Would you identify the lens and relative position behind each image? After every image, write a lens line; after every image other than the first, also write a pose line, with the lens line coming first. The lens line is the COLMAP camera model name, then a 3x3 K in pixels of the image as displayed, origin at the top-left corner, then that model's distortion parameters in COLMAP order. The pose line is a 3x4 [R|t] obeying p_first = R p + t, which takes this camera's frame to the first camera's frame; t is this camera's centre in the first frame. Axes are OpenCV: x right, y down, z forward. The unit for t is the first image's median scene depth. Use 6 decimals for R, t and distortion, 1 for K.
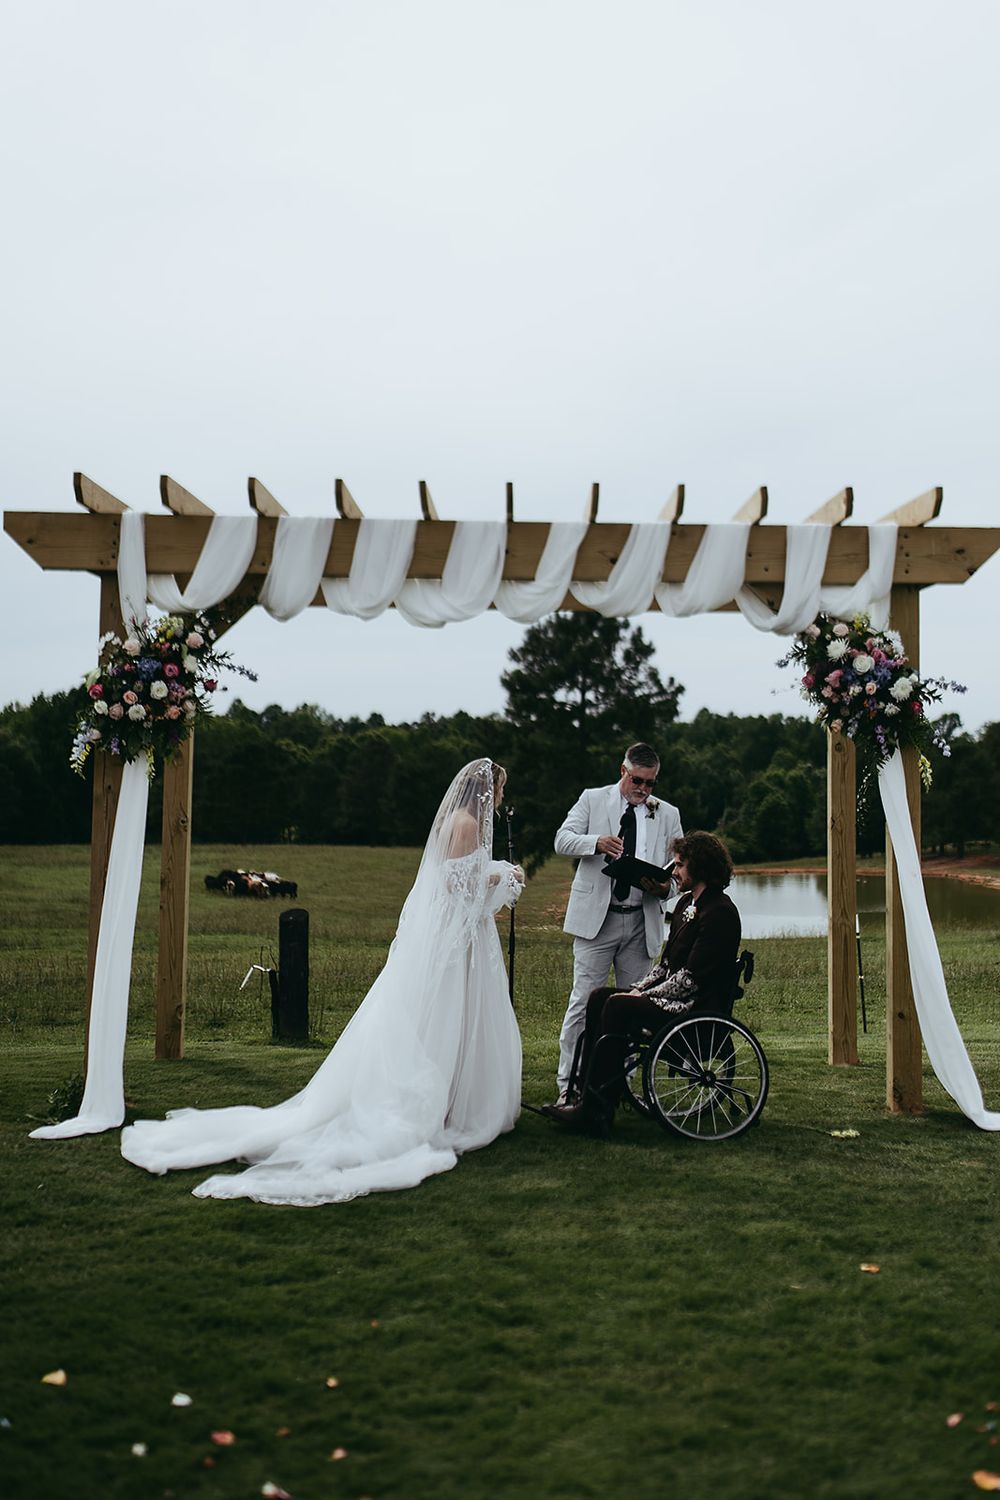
lens RADIAL K [[1506.0, 0, 529.6], [0, 1506.0, 651.4], [0, 0, 1]] dist [-0.003532, 0.004439]
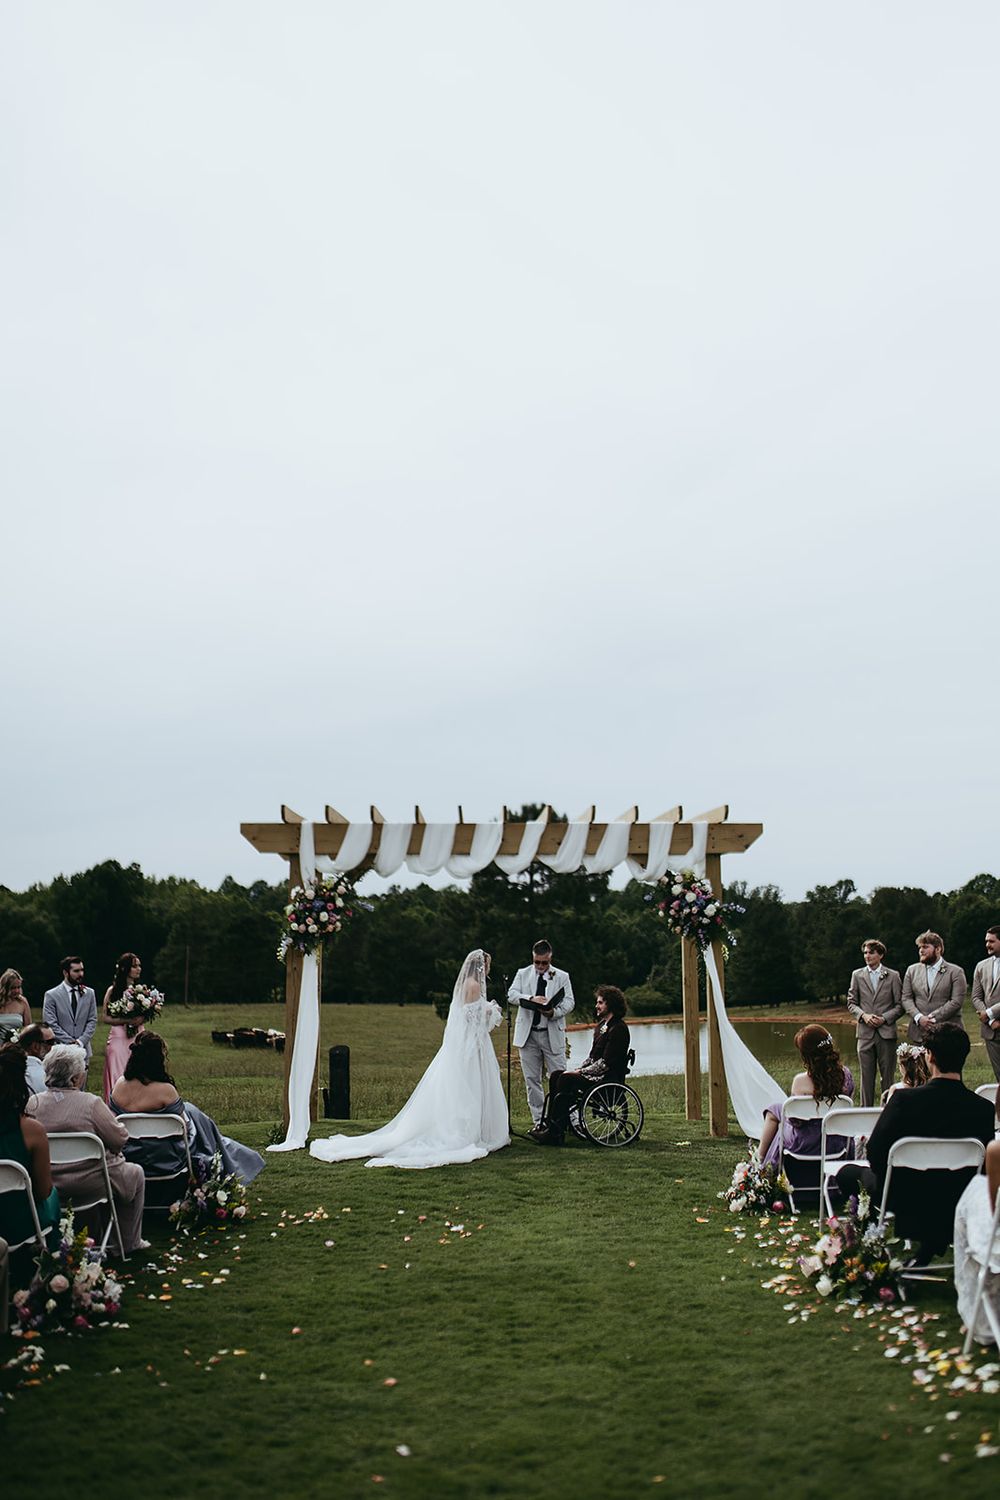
lens RADIAL K [[1530.8, 0, 497.1], [0, 1530.8, 683.9], [0, 0, 1]] dist [0.017407, -0.006322]
pose [[0.999712, -0.011266, 0.021185, -0.018066], [0.012867, 0.996950, -0.076976, -0.033303], [-0.020253, 0.077227, 0.996808, -0.276990]]
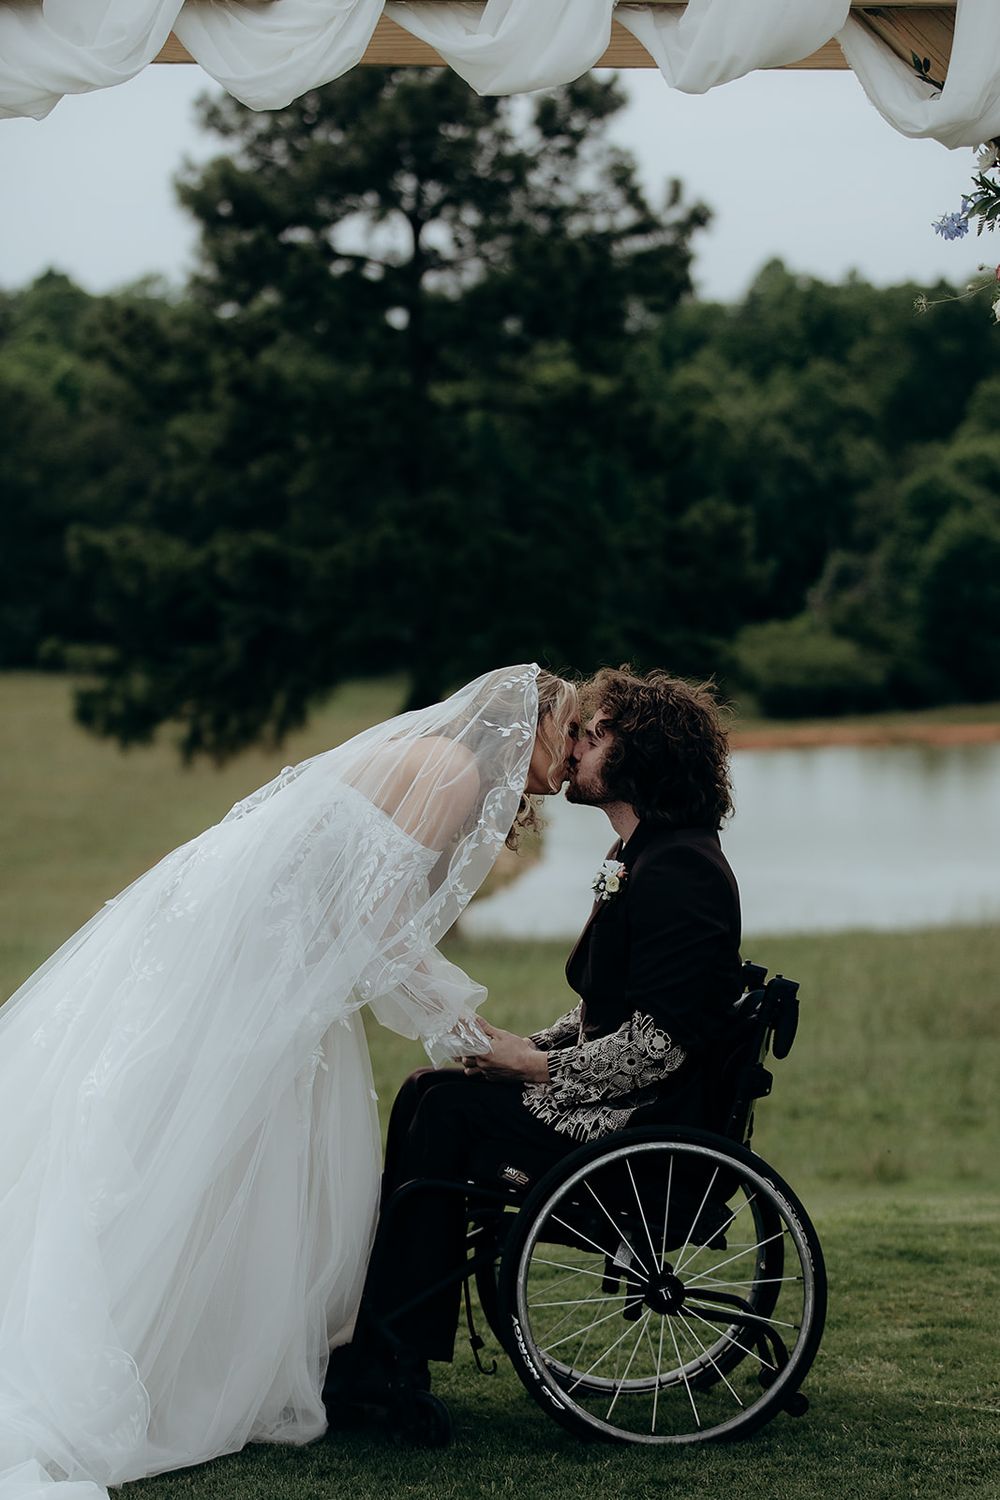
lens RADIAL K [[4522.6, 0, 500.4], [0, 4522.6, 787.6], [0, 0, 1]] dist [0.579482, -0.413431]
pose [[0.998541, -0.008931, 0.053250, -0.001935], [0.000440, 0.987540, 0.157370, -0.009912], [-0.053992, -0.157117, 0.986103, -0.043592]]
